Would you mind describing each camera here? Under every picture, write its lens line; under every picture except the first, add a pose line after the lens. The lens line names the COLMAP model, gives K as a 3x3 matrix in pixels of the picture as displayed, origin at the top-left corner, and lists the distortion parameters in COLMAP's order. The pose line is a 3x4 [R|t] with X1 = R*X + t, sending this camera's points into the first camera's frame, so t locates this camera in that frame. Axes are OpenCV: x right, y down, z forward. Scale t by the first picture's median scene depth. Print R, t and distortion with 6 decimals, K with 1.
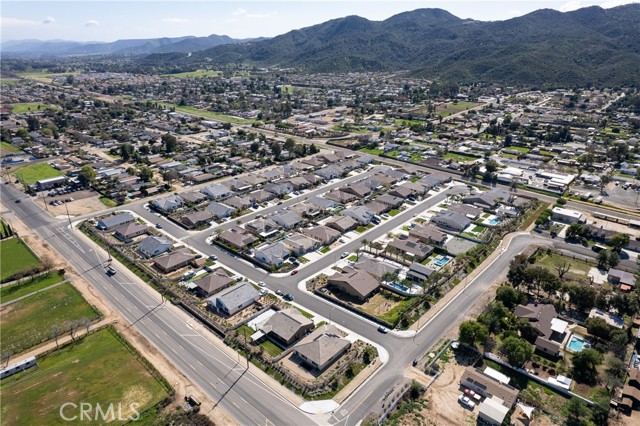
lens RADIAL K [[409.0, 0, 318.8], [0, 409.0, 217.5], [0, 0, 1]] dist [-0.074267, 0.068267]
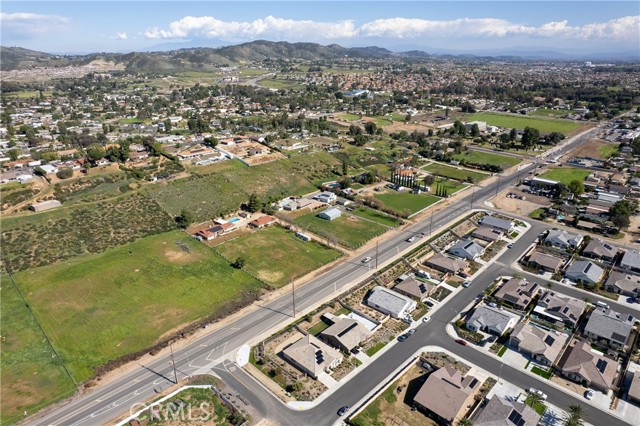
lens RADIAL K [[409.0, 0, 318.8], [0, 409.0, 217.5], [0, 0, 1]] dist [-0.074267, 0.068267]
pose [[-0.037559, 0.372295, -0.927354, 0.576444], [-0.390179, 0.848882, 0.356594, -0.238328], [0.919973, 0.375227, 0.113379, 0.552417]]
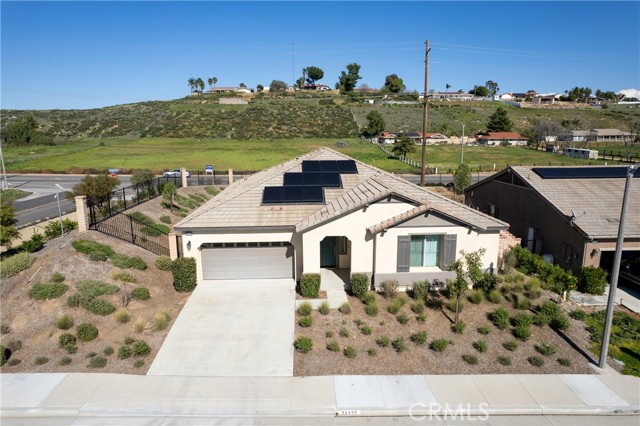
lens RADIAL K [[409.0, 0, 318.8], [0, 409.0, 217.5], [0, 0, 1]] dist [-0.074267, 0.068267]
pose [[-0.715459, 0.147522, -0.682902, 0.090320], [-0.268334, 0.844463, 0.463550, 0.171569], [0.645070, 0.514897, -0.564594, 0.781214]]
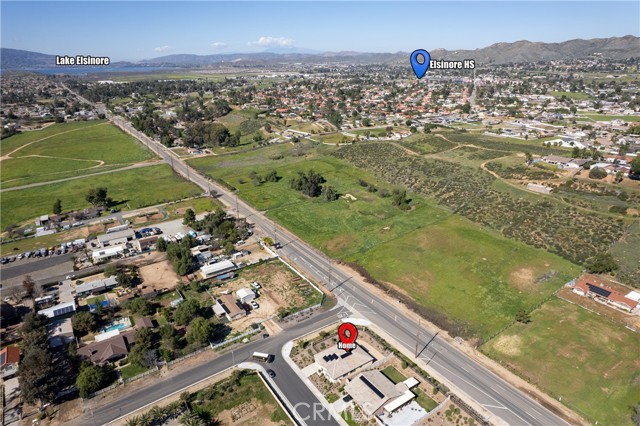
lens RADIAL K [[409.0, 0, 318.8], [0, 409.0, 217.5], [0, 0, 1]] dist [-0.074267, 0.068267]
pose [[-0.970371, -0.079837, 0.228047, -0.095107], [0.105008, 0.710686, 0.695628, -0.443892], [-0.217607, 0.698965, -0.681246, 1.029838]]
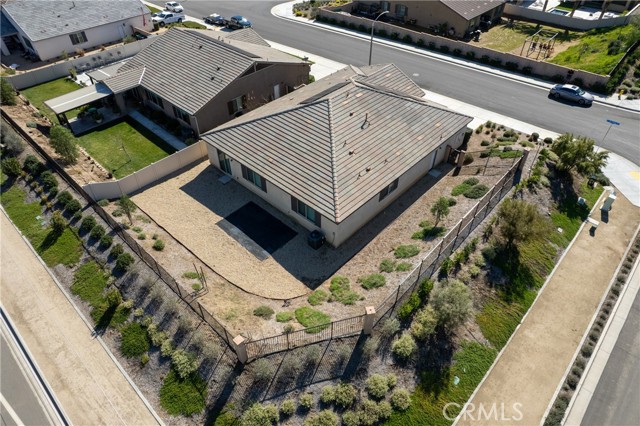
lens RADIAL K [[409.0, 0, 318.8], [0, 409.0, 217.5], [0, 0, 1]] dist [-0.074267, 0.068267]
pose [[0.999778, 0.016021, -0.013700, -0.000900], [-0.010429, 0.940713, 0.339043, 0.202467], [0.018320, -0.338825, 0.940671, 0.556254]]
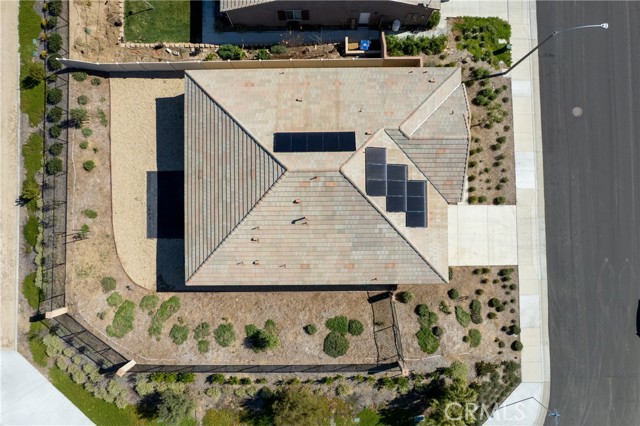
lens RADIAL K [[409.0, 0, 318.8], [0, 409.0, 217.5], [0, 0, 1]] dist [-0.074267, 0.068267]
pose [[0.672423, 0.740038, -0.013852, 0.016665], [-0.286384, 0.277384, 0.917083, 0.111048], [0.682519, -0.612701, 0.398455, 0.653864]]
